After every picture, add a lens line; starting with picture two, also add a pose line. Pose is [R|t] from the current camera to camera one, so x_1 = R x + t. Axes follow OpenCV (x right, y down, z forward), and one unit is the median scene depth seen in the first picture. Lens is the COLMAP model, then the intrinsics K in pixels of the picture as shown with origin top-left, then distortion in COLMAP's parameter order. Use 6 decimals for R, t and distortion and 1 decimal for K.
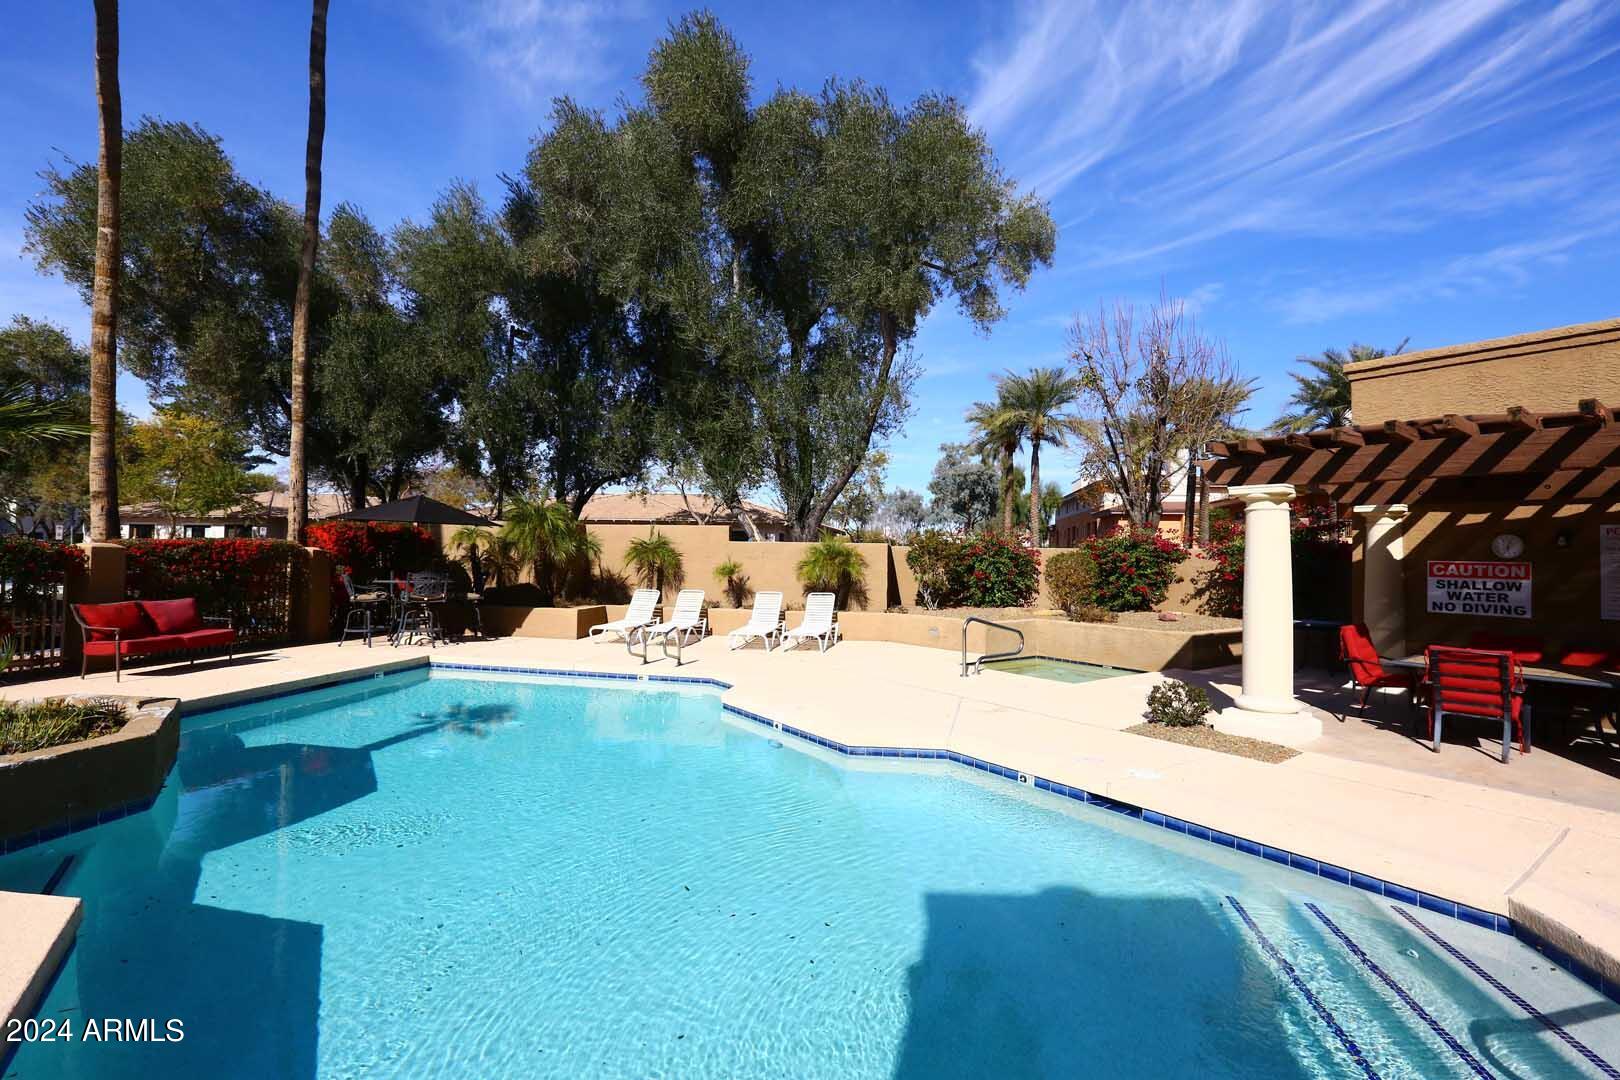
lens RADIAL K [[758.9, 0, 810.0], [0, 758.9, 540.0], [0, 0, 1]] dist [-0.002300, -0.000433]
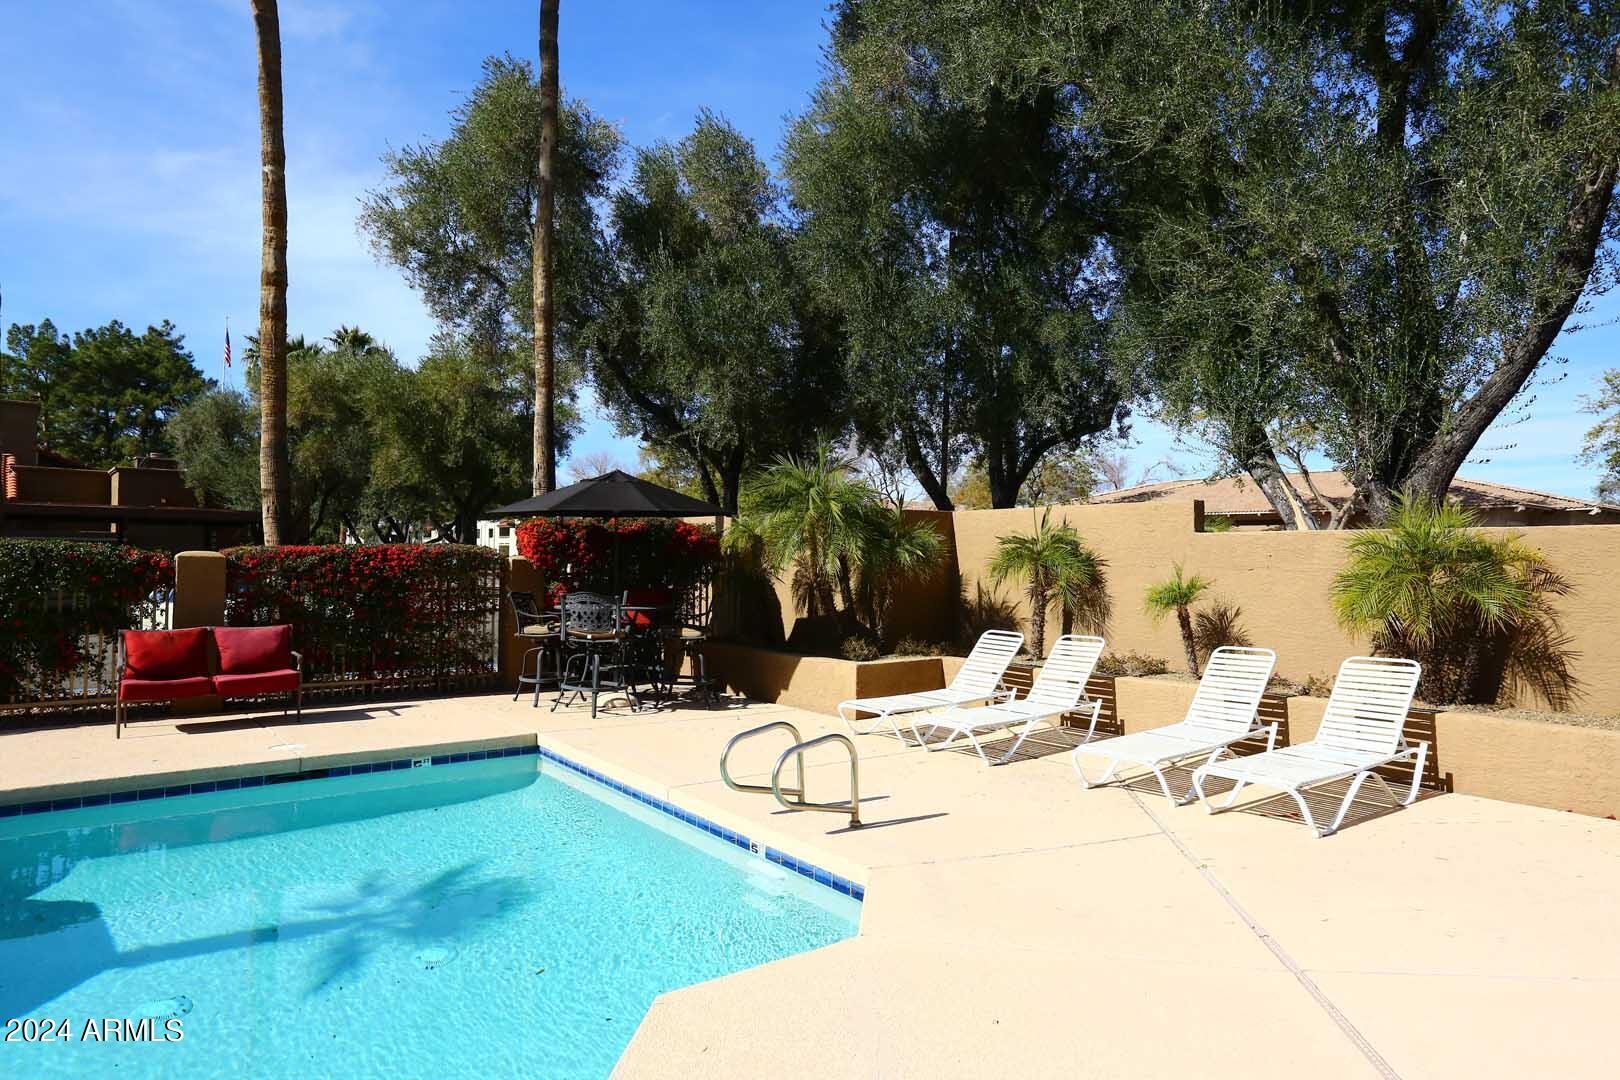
lens RADIAL K [[918.9, 0, 810.0], [0, 918.9, 540.0], [0, 0, 1]] dist [-0.003454, 0.000306]
pose [[0.743146, -0.026783, -0.668593, 0.117099], [0.017849, 0.999637, -0.020205, 0.016097], [0.668892, 0.003082, 0.743354, 0.507143]]
